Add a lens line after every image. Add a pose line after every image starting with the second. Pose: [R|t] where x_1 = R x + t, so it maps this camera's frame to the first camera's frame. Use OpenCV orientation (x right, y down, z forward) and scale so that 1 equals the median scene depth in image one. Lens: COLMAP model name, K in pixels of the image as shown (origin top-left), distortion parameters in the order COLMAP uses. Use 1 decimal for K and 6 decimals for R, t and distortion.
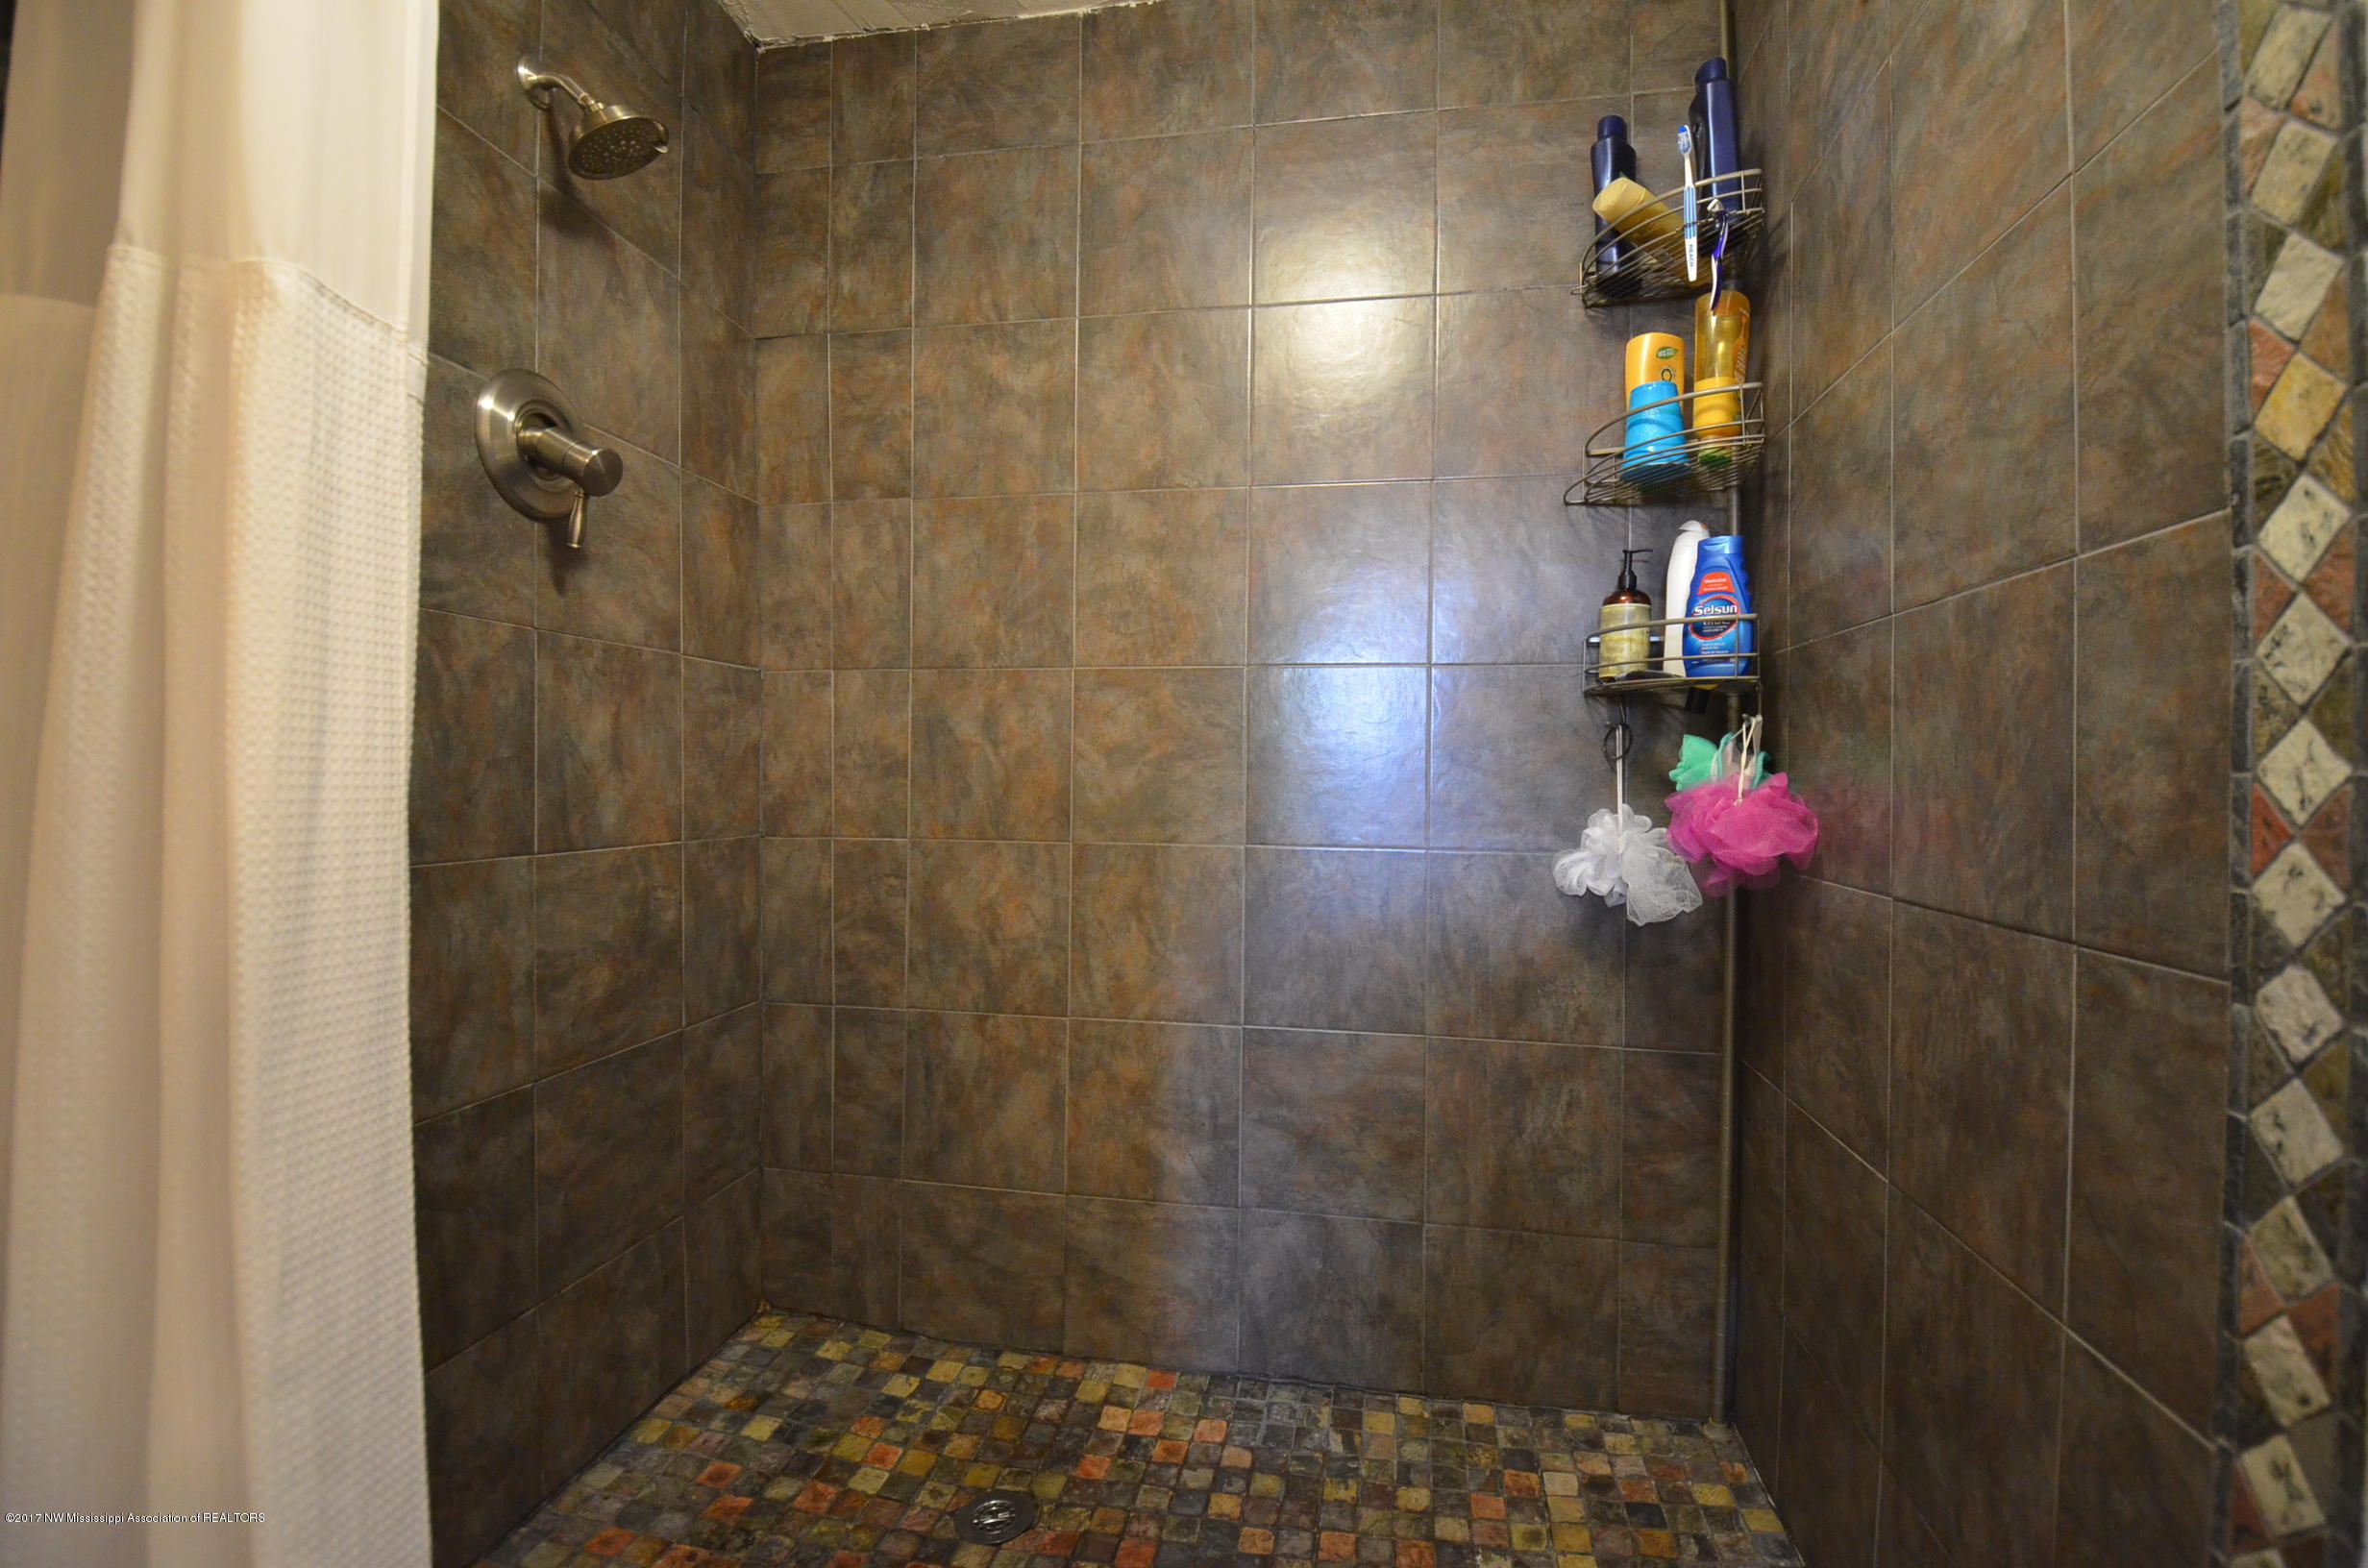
lens RADIAL K [[1040.5, 0, 1214.2], [0, 1040.5, 779.4], [0, 0, 1]] dist [0.023818, -0.037041]
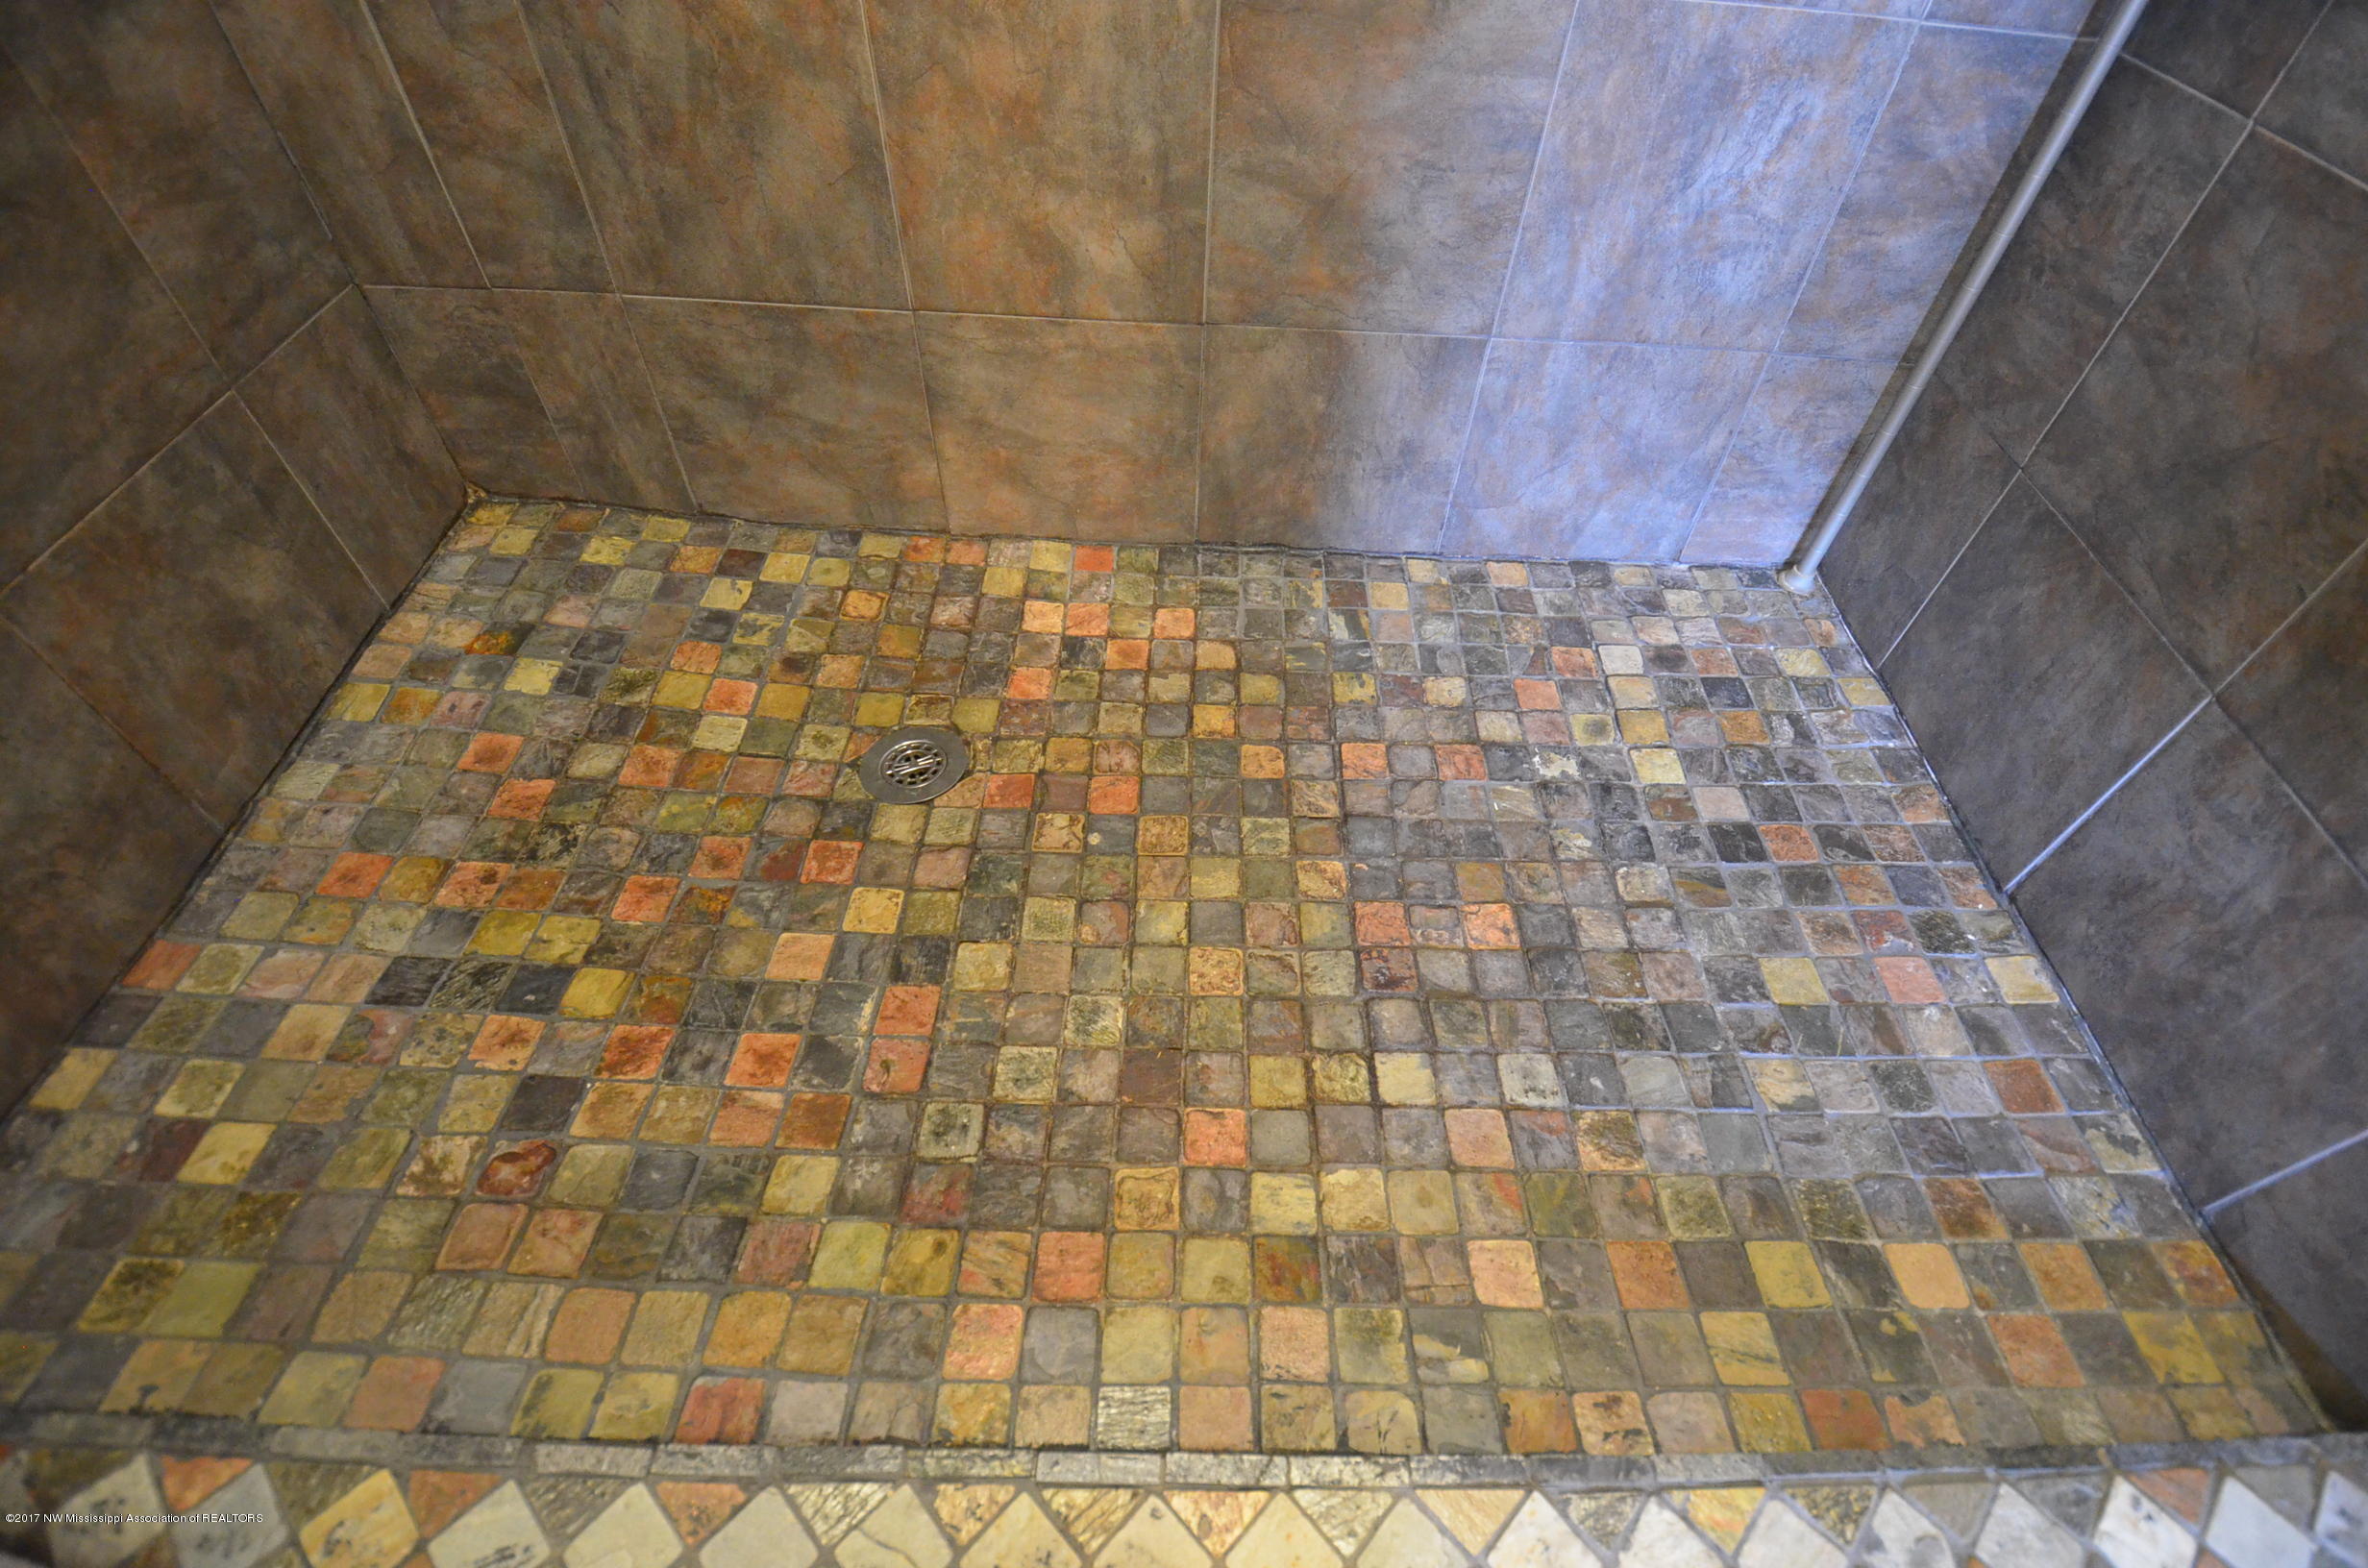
lens RADIAL K [[1040.5, 0, 1214.2], [0, 1040.5, 779.4], [0, 0, 1]] dist [0.023818, -0.037041]
pose [[0.985303, -0.102122, 0.136929, -0.090557], [-0.036119, 0.658933, 0.751334, 0.129220], [-0.166955, -0.745237, 0.645560, 0.423019]]
